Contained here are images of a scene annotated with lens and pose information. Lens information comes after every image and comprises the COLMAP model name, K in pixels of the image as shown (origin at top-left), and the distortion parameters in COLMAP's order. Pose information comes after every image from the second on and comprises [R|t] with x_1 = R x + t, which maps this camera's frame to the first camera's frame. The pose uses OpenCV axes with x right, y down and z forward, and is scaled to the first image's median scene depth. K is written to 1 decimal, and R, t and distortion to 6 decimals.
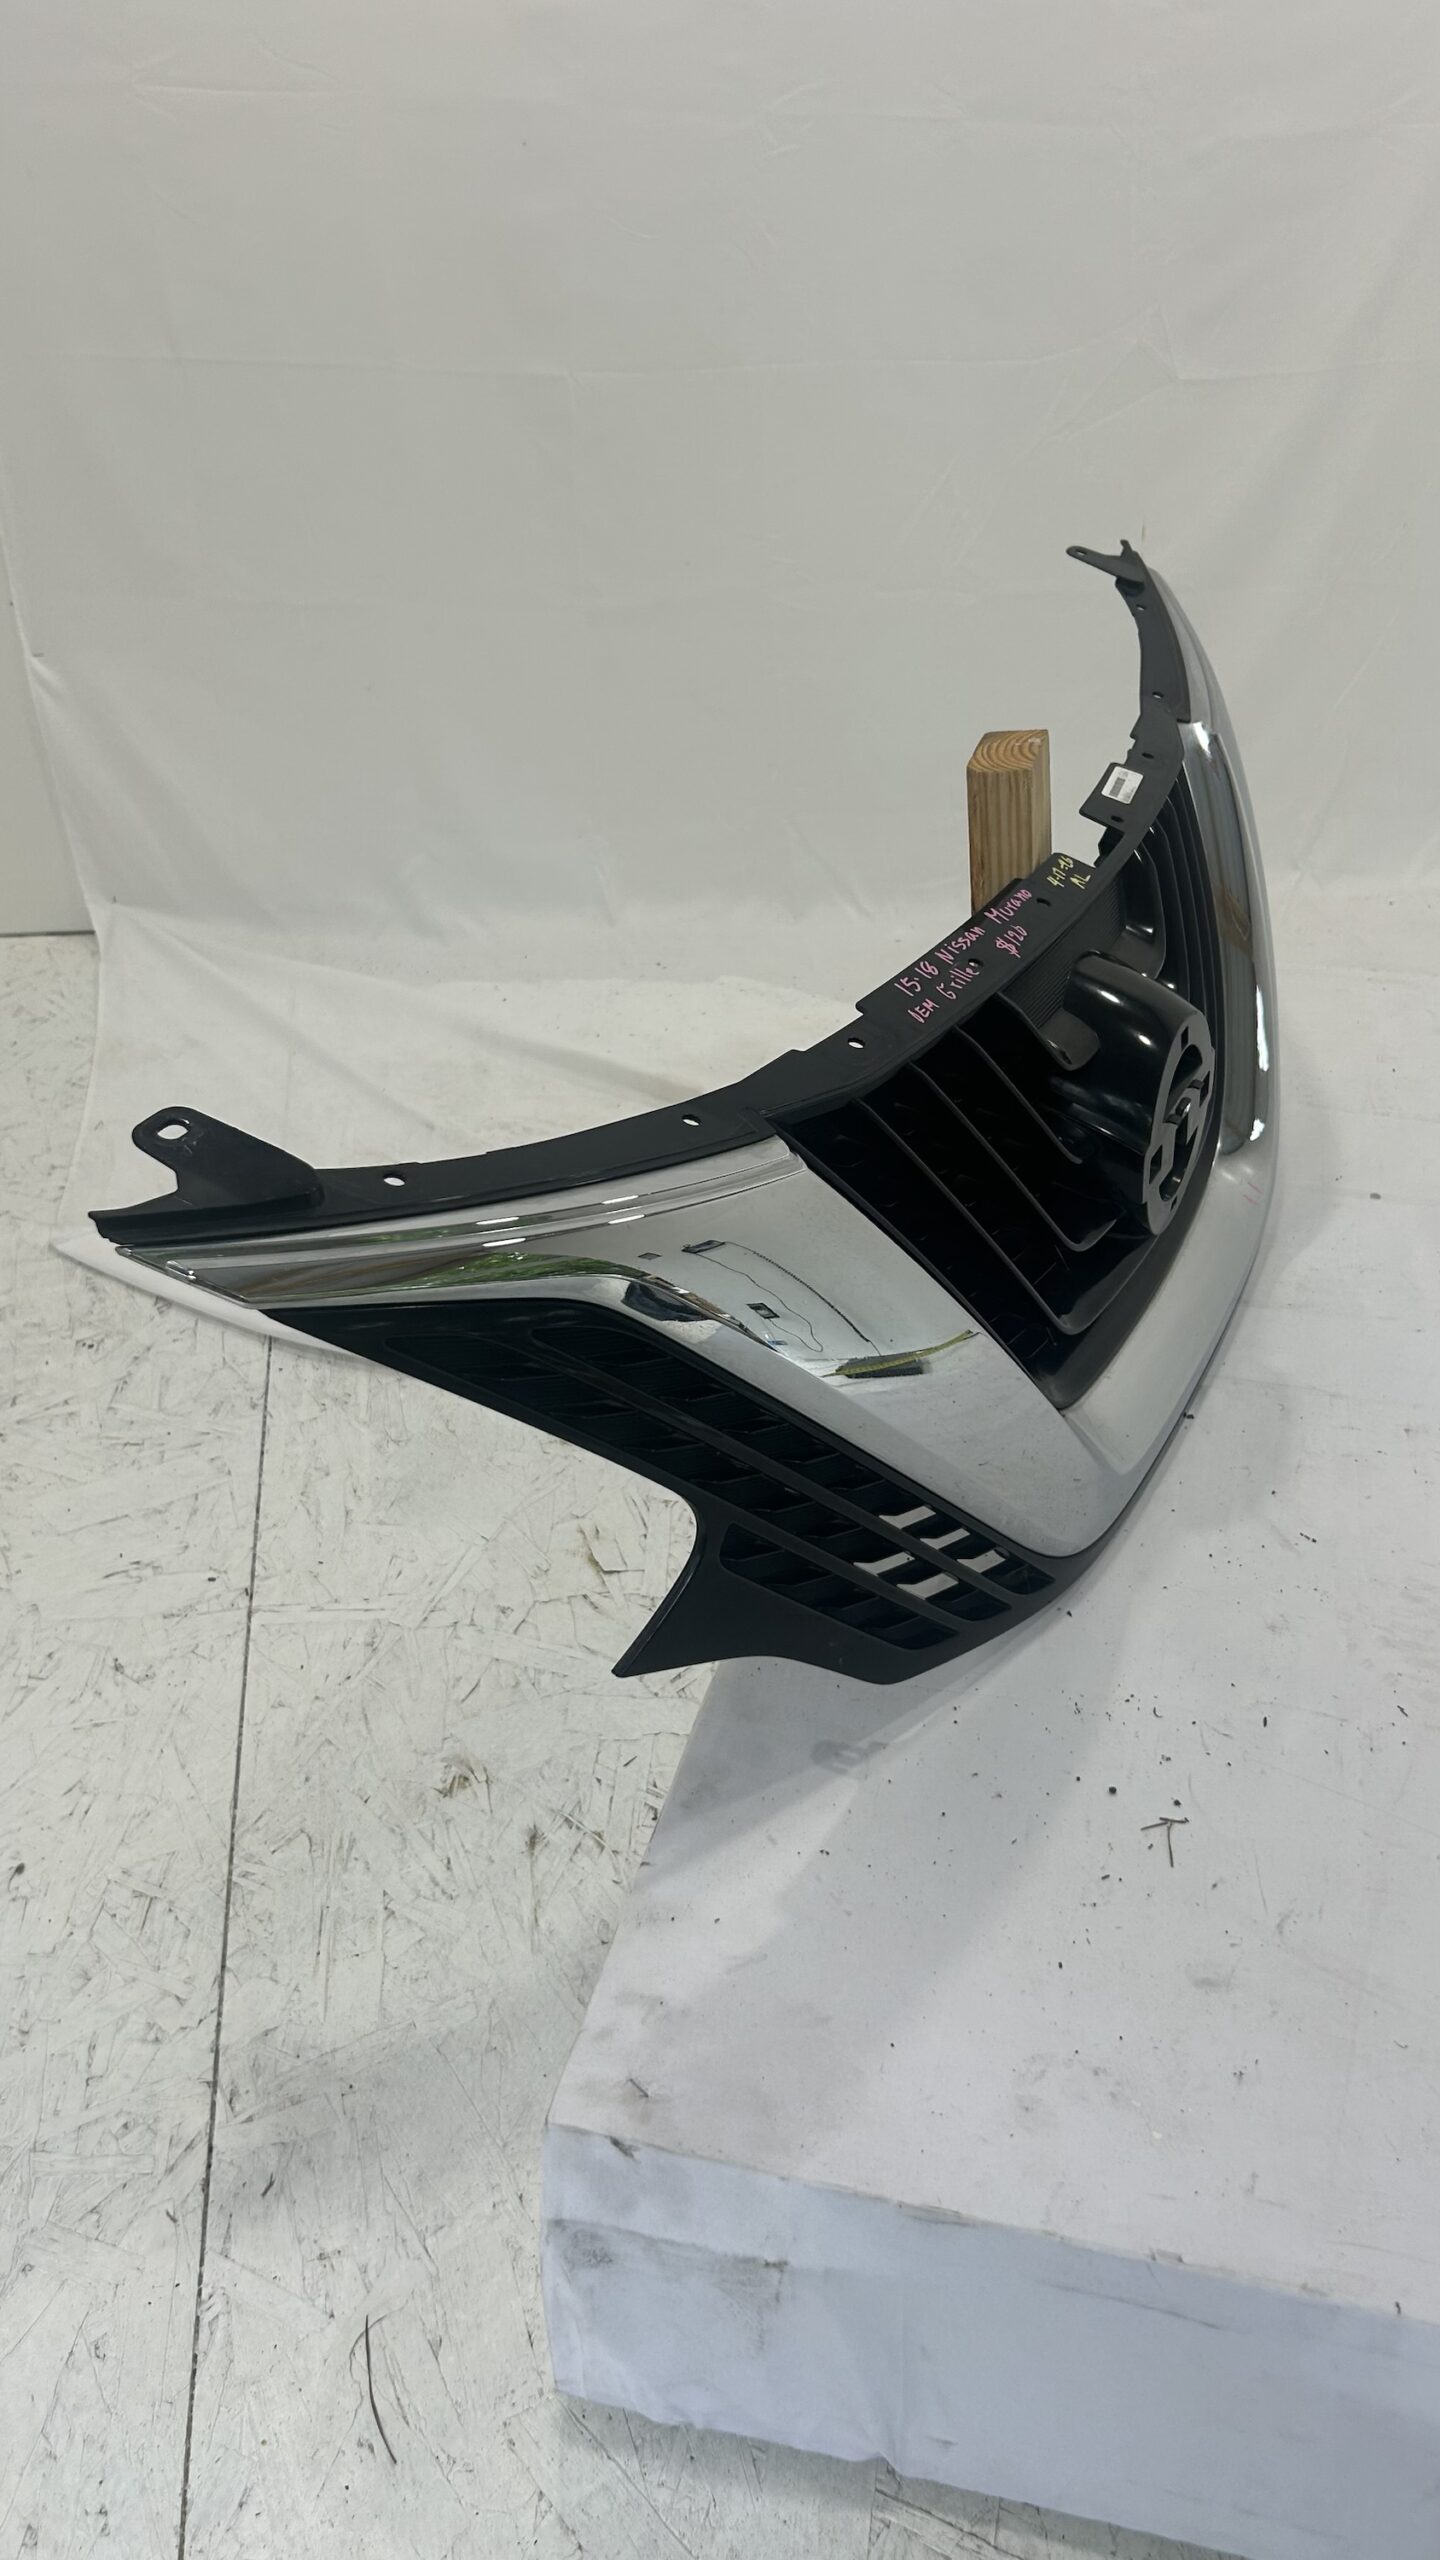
lens RADIAL K [[1942.6, 0, 720.0], [0, 1942.6, 1280.0], [0, 0, 1]] dist [0.032521, -0.015355]
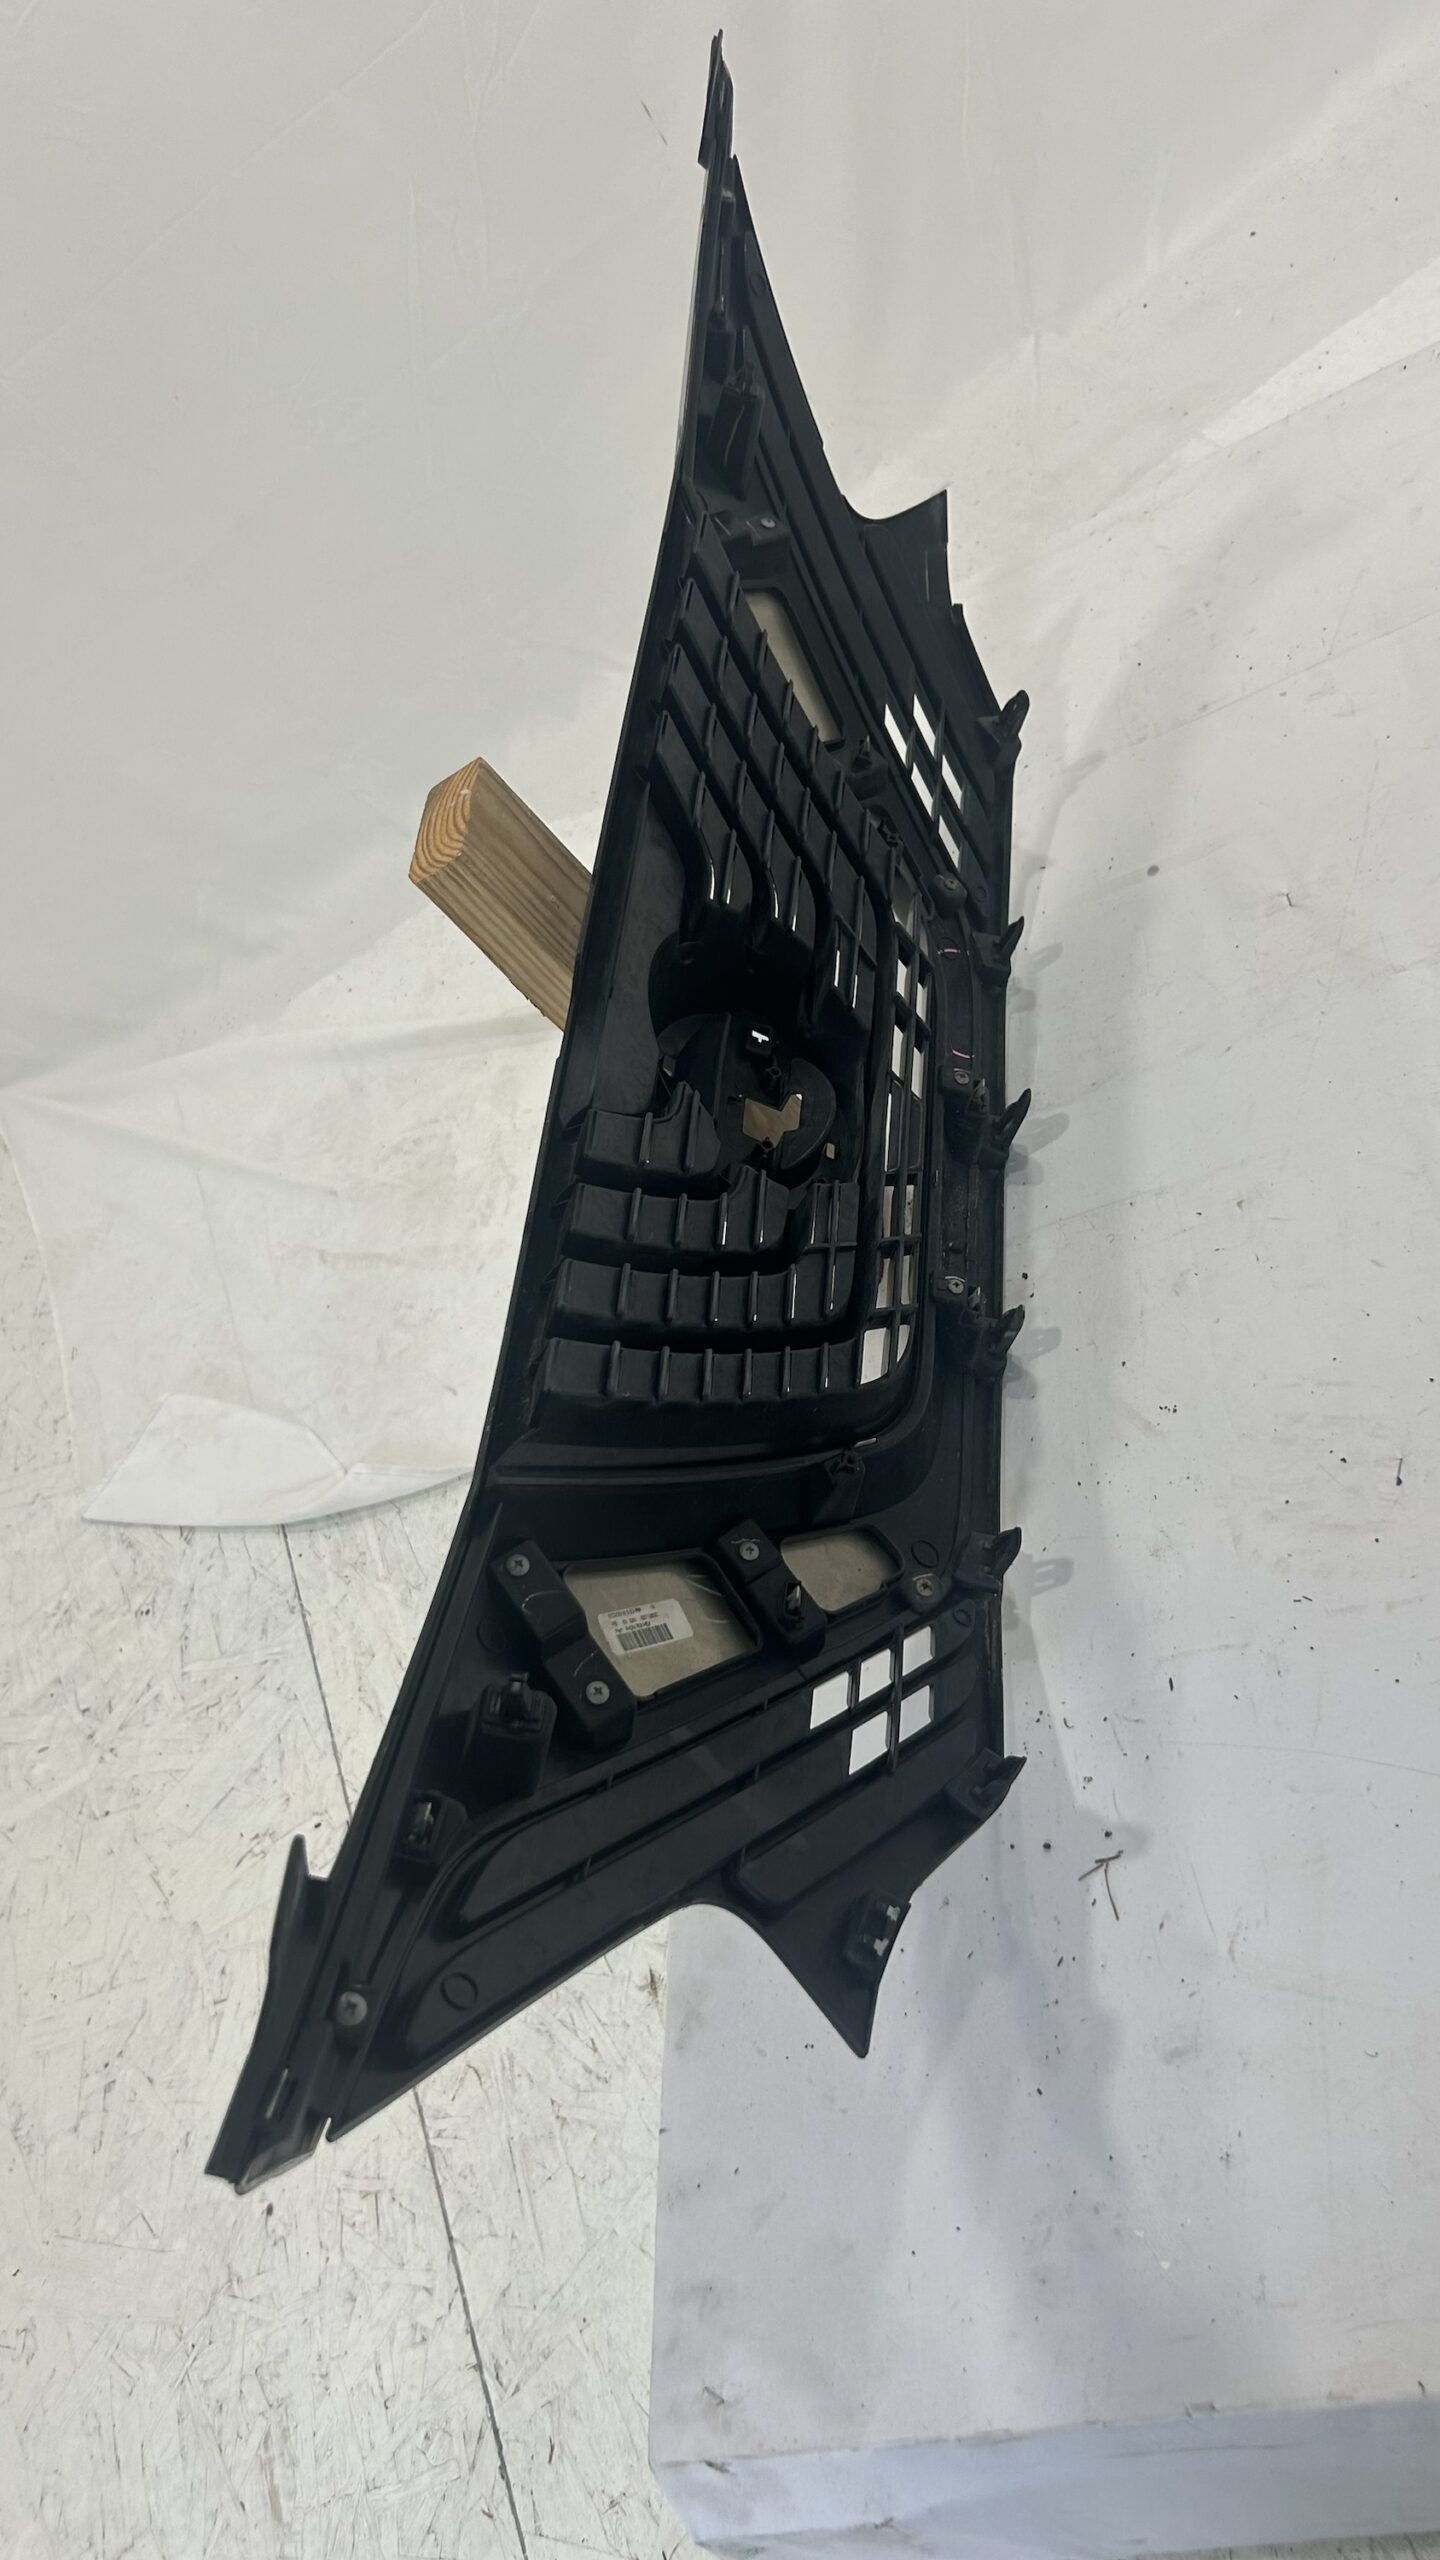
lens RADIAL K [[1942.6, 0, 720.0], [0, 1942.6, 1280.0], [0, 0, 1]] dist [0.032521, -0.015355]
pose [[0.841485, -0.490732, -0.226018, 0.378824], [0.531331, 0.827480, 0.181562, -0.206179], [0.097927, -0.272872, 0.957053, 0.125958]]
